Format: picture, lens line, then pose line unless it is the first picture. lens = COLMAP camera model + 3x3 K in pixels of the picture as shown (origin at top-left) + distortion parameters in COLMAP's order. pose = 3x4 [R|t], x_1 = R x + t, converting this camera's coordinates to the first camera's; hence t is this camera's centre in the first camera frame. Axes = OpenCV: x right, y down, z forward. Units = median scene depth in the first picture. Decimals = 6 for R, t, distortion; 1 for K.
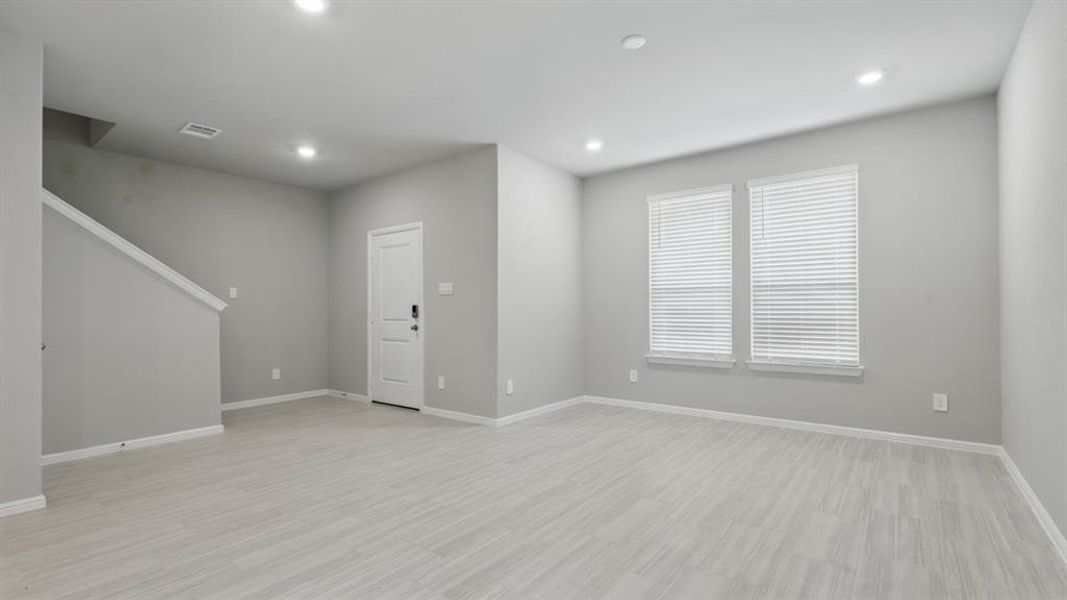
lens RADIAL K [[484.5, 0, 535.8], [0, 484.5, 306.8], [0, 0, 1]] dist [0.000885, 0.000019]
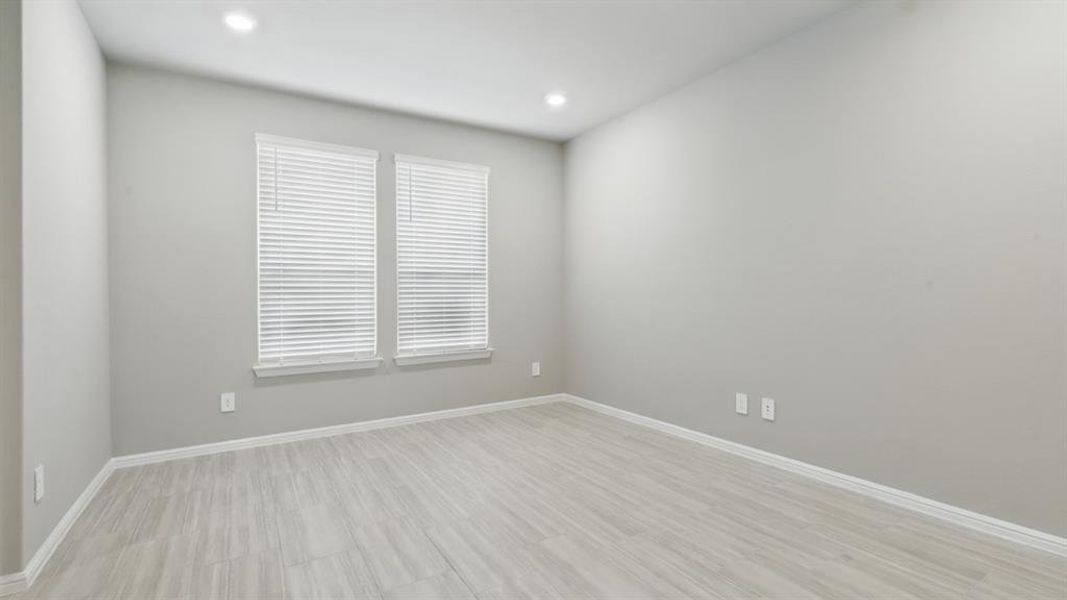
lens RADIAL K [[484.9, 0, 535.5], [0, 484.9, 293.9], [0, 0, 1]] dist [-0.000157, 0.000137]
pose [[0.354975, 0.005608, 0.934859, -0.301764], [0.005893, 0.999949, -0.008236, 0.006275], [-0.934857, 0.008432, 0.354923, 0.447237]]
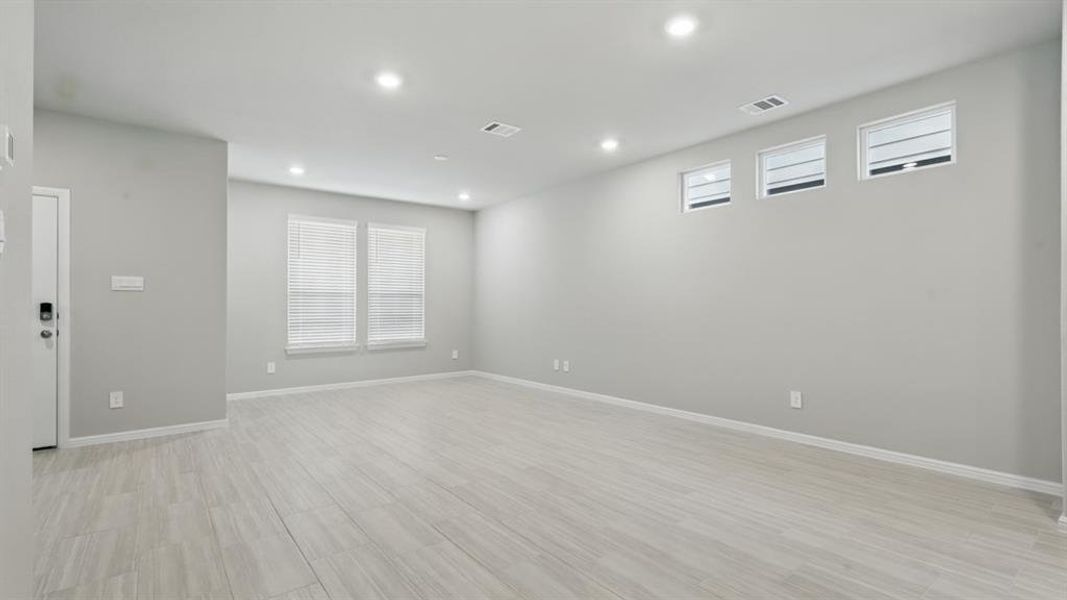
lens RADIAL K [[491.6, 0, 536.0], [0, 491.6, 301.2], [0, 0, 1]] dist [0.000782, 0.000304]
pose [[0.244925, 0.016830, 0.969396, -0.890415], [-0.000597, 0.999852, -0.017208, 0.007160], [-0.969542, 0.003636, 0.244899, 0.135872]]
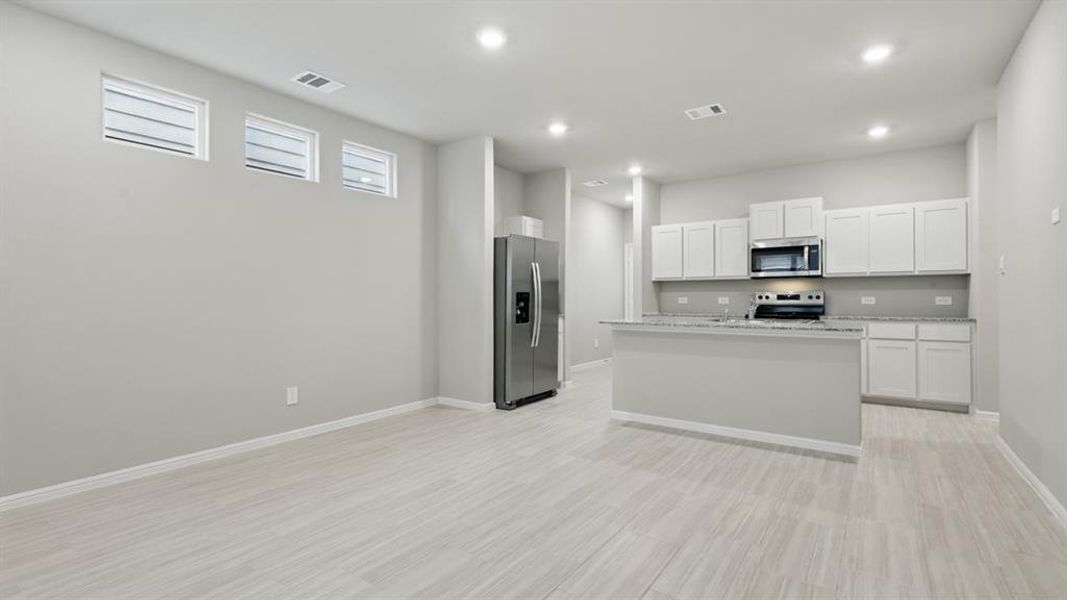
lens RADIAL K [[491.6, 0, 536.0], [0, 491.6, 301.2], [0, 0, 1]] dist [0.000782, 0.000304]
pose [[-0.998877, 0.012064, -0.045818, -0.305657], [0.011673, 0.999893, 0.008811, 0.003950], [0.045920, 0.008267, -0.998911, 0.748681]]
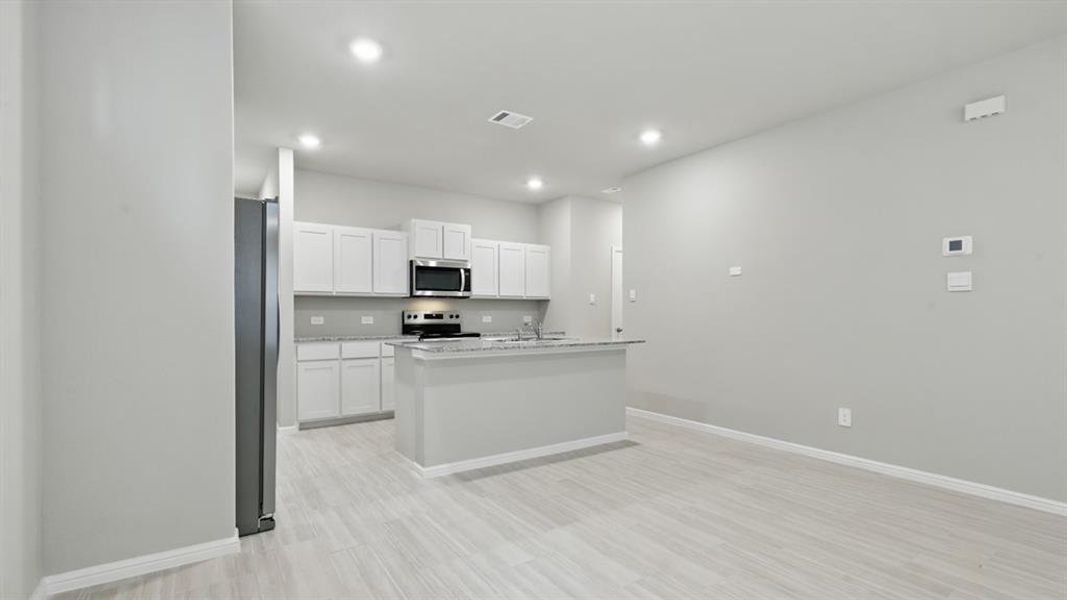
lens RADIAL K [[486.1, 0, 536.0], [0, 486.1, 320.6], [0, 0, 1]] dist [0.000616, 0.000169]
pose [[-0.304007, 0.019727, -0.952466, 0.124863], [0.004605, 0.999804, 0.019238, -0.000264], [0.952659, 0.001462, -0.304038, 0.161910]]
